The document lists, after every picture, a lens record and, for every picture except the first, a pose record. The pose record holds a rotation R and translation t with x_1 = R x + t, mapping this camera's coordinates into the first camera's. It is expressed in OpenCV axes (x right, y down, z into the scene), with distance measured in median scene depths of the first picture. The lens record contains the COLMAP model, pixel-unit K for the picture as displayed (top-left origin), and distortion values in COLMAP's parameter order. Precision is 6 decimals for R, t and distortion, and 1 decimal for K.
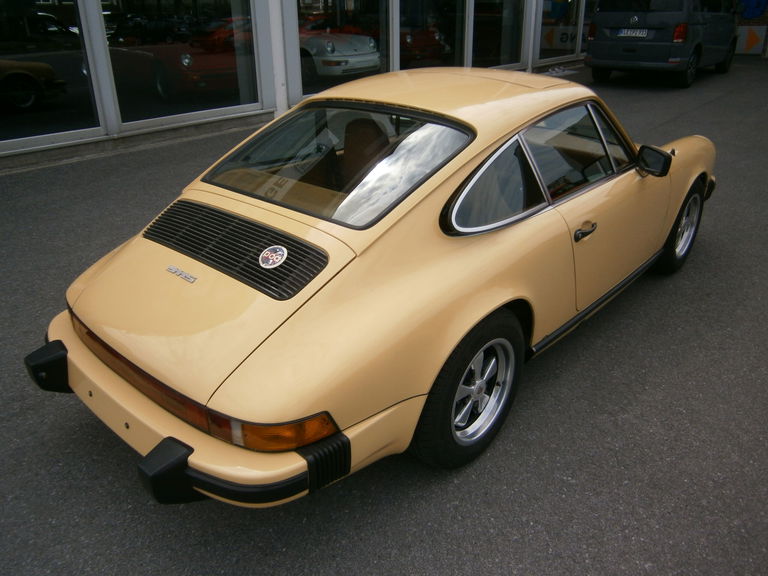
lens RADIAL K [[606.3, 0, 384.0], [0, 606.3, 285.2], [0, 0, 1]] dist [-0.075109, 0.049136]
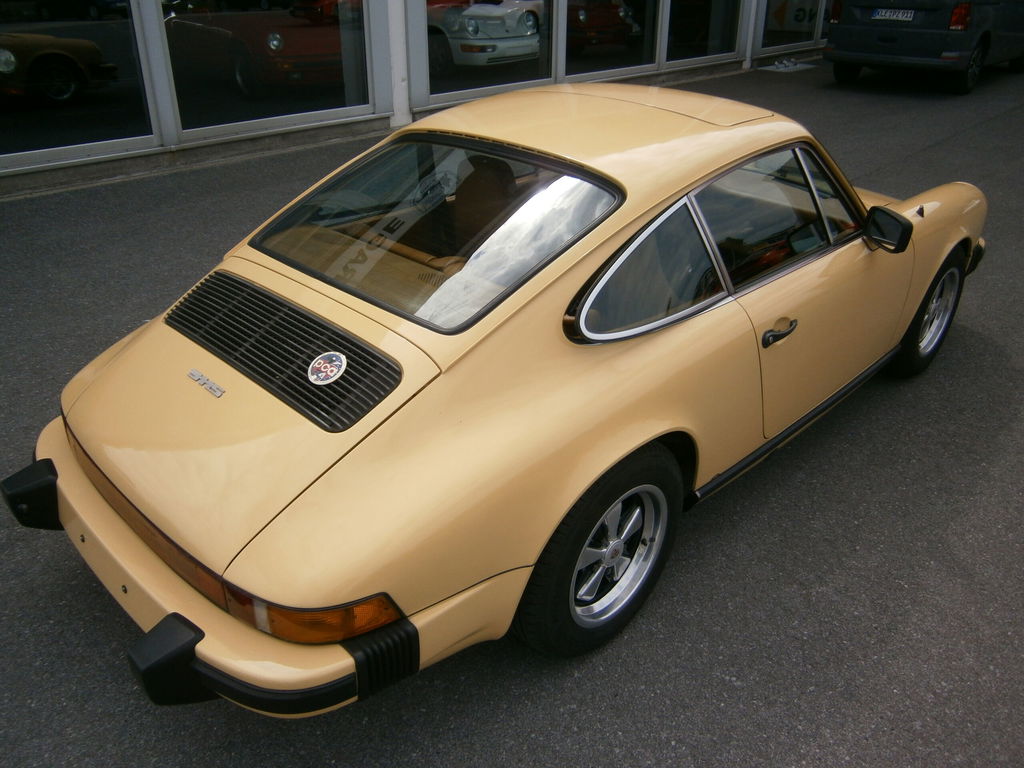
lens RADIAL K [[808.3, 0, 510.7], [0, 808.3, 382.0], [0, 0, 1]] dist [-0.075109, 0.049136]
pose [[0.998448, 0.039490, -0.039271, 0.060928], [-0.037479, 0.998010, 0.050709, -0.071849], [0.041195, -0.049159, 0.997941, 0.039514]]
